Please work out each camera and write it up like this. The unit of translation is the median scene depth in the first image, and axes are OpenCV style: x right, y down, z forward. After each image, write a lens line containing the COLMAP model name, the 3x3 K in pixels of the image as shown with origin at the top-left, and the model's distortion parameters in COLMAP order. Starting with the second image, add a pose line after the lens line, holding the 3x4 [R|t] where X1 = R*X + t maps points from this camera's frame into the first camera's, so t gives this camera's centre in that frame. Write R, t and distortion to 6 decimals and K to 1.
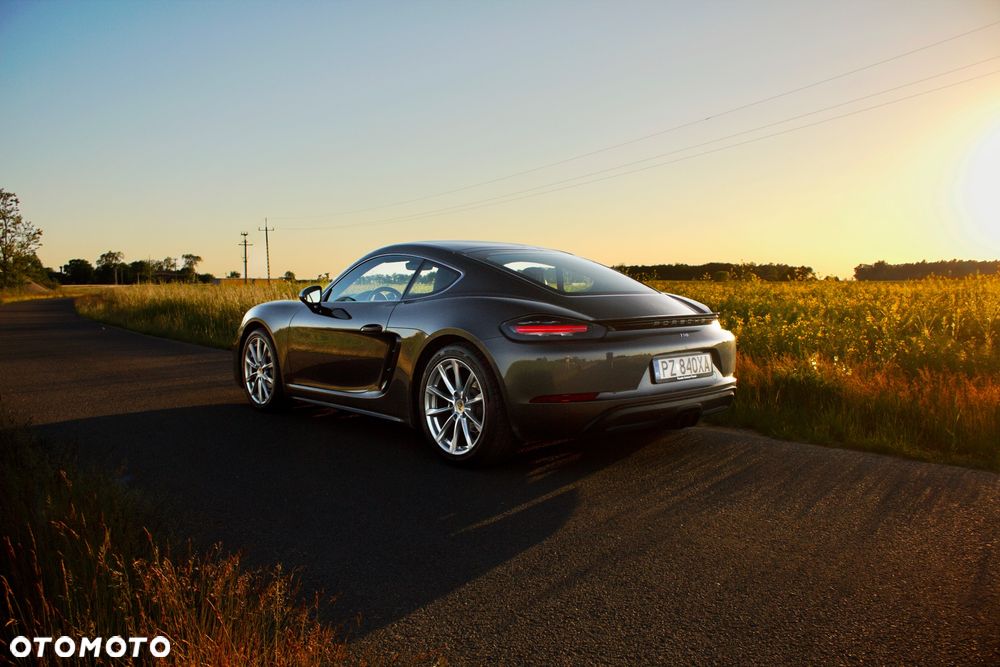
lens RADIAL K [[817.1, 0, 500.0], [0, 817.1, 333.5], [0, 0, 1]] dist [-0.100654, 0.008453]
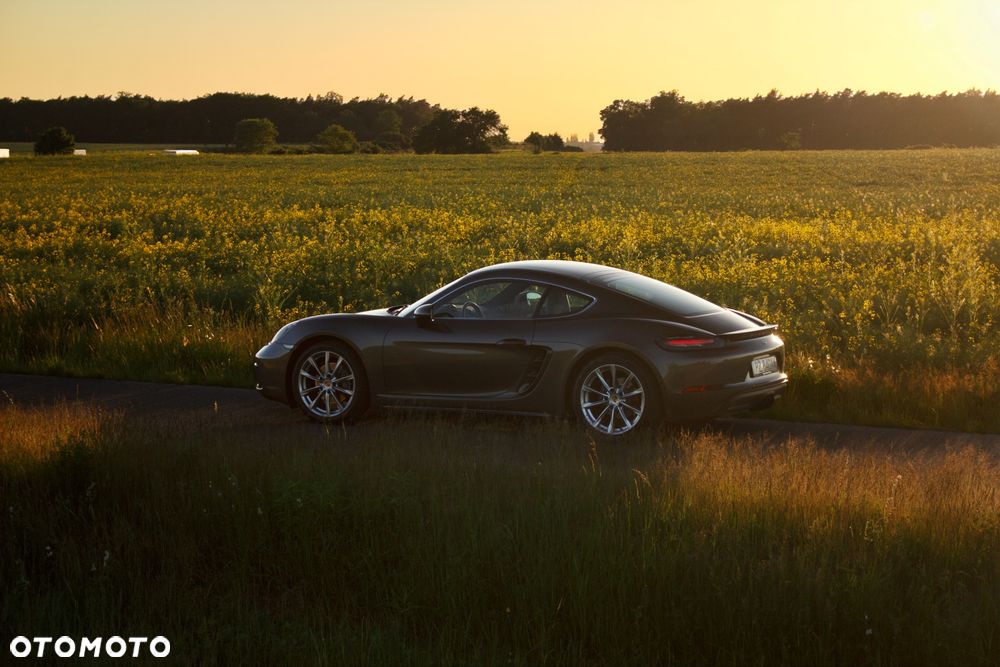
lens RADIAL K [[2337.6, 0, 500.0], [0, 2337.6, 333.5], [0, 0, 1]] dist [0.028204, -0.245903]
pose [[0.931024, -0.022400, 0.364269, -1.638729], [0.016232, 0.999668, 0.019988, -0.100973], [-0.364596, -0.012696, 0.931079, -2.550461]]
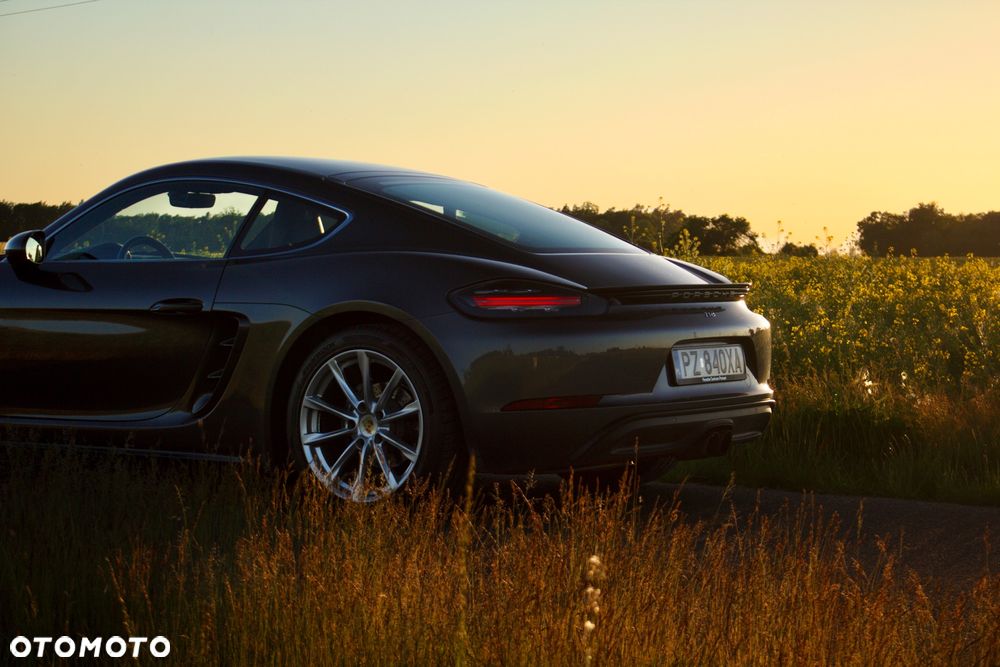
lens RADIAL K [[2337.6, 0, 500.0], [0, 2337.6, 333.5], [0, 0, 1]] dist [0.028204, -0.245903]
pose [[0.965145, 0.007359, 0.261612, -0.419650], [-0.000015, 0.999606, -0.028065, 0.068336], [-0.261715, 0.027083, 0.964765, -0.756754]]
